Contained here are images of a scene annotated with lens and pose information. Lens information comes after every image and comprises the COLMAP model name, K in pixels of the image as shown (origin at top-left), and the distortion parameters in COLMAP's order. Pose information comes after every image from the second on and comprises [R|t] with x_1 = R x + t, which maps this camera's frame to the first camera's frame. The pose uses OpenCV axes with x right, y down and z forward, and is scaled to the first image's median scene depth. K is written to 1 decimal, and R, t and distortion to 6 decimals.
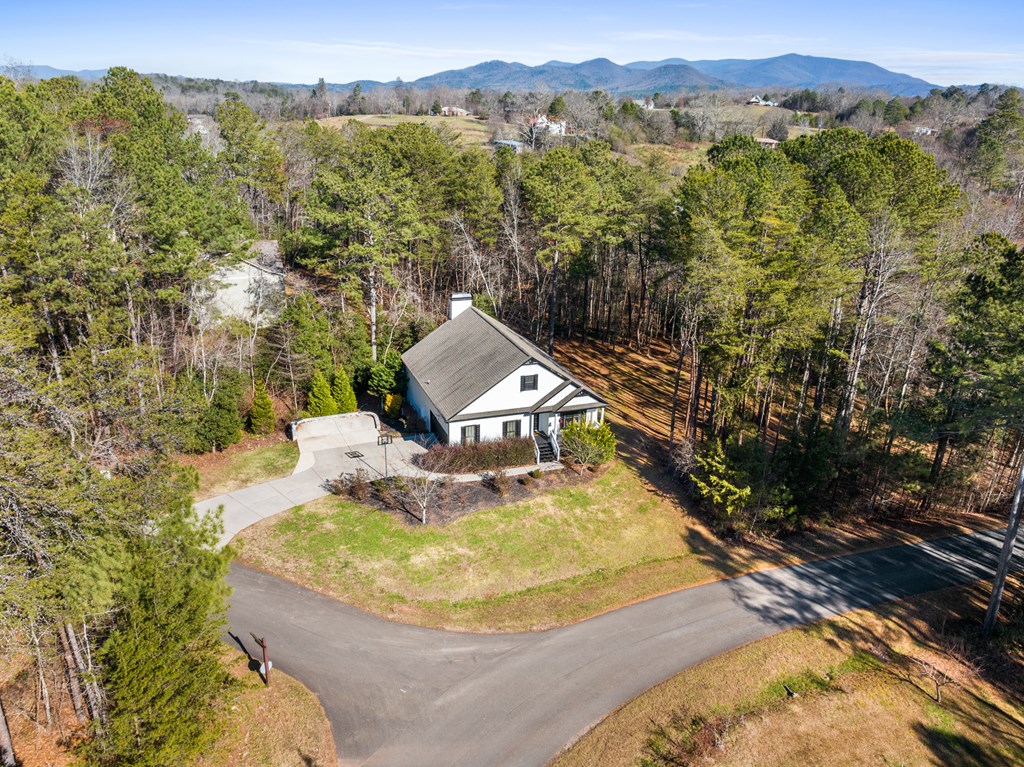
lens RADIAL K [[747.8, 0, 520.0], [0, 747.8, 384.1], [0, 0, 1]] dist [-0.012827, -0.005589]
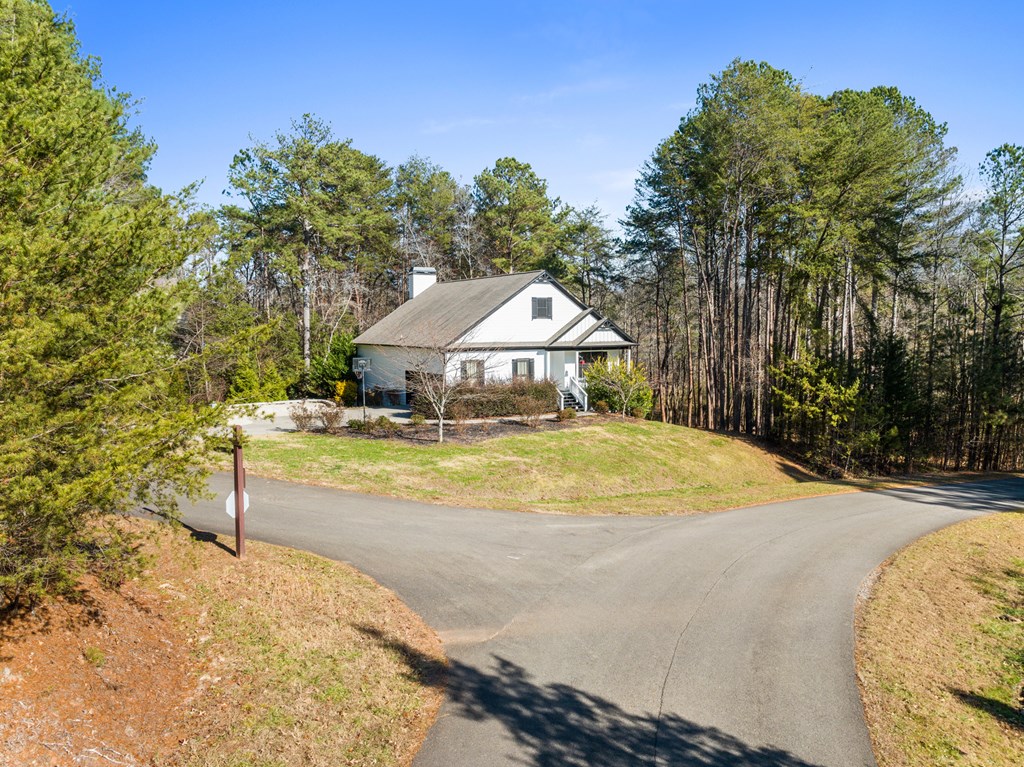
lens RADIAL K [[720.9, 0, 522.9], [0, 720.9, 368.3], [0, 0, 1]] dist [-0.038499, -0.014173]
pose [[0.981205, -0.040814, 0.188603, -0.148913], [0.095151, 0.952628, -0.288872, 0.268690], [-0.167878, 0.301388, 0.938606, 0.310545]]
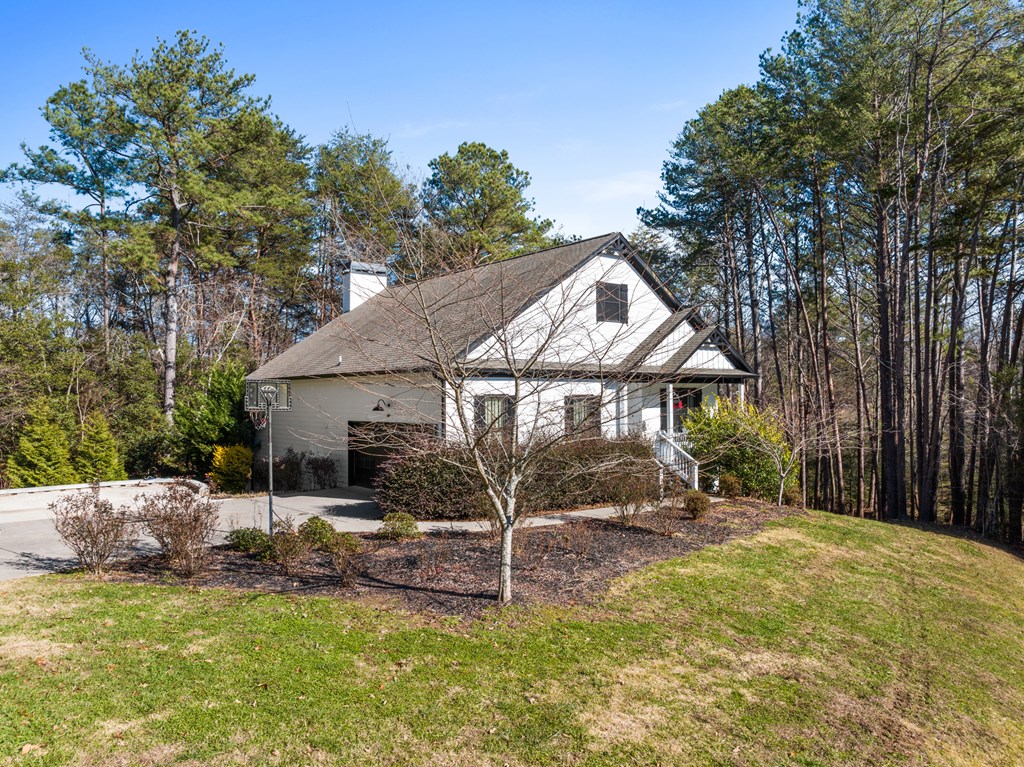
lens RADIAL K [[720.9, 0, 518.5], [0, 720.9, 377.1], [0, 0, 1]] dist [-0.038499, -0.014173]
pose [[0.947993, -0.019058, 0.317721, -0.164268], [0.139466, 0.922151, -0.360814, 0.172610], [-0.286110, 0.386361, 0.876850, 0.664012]]
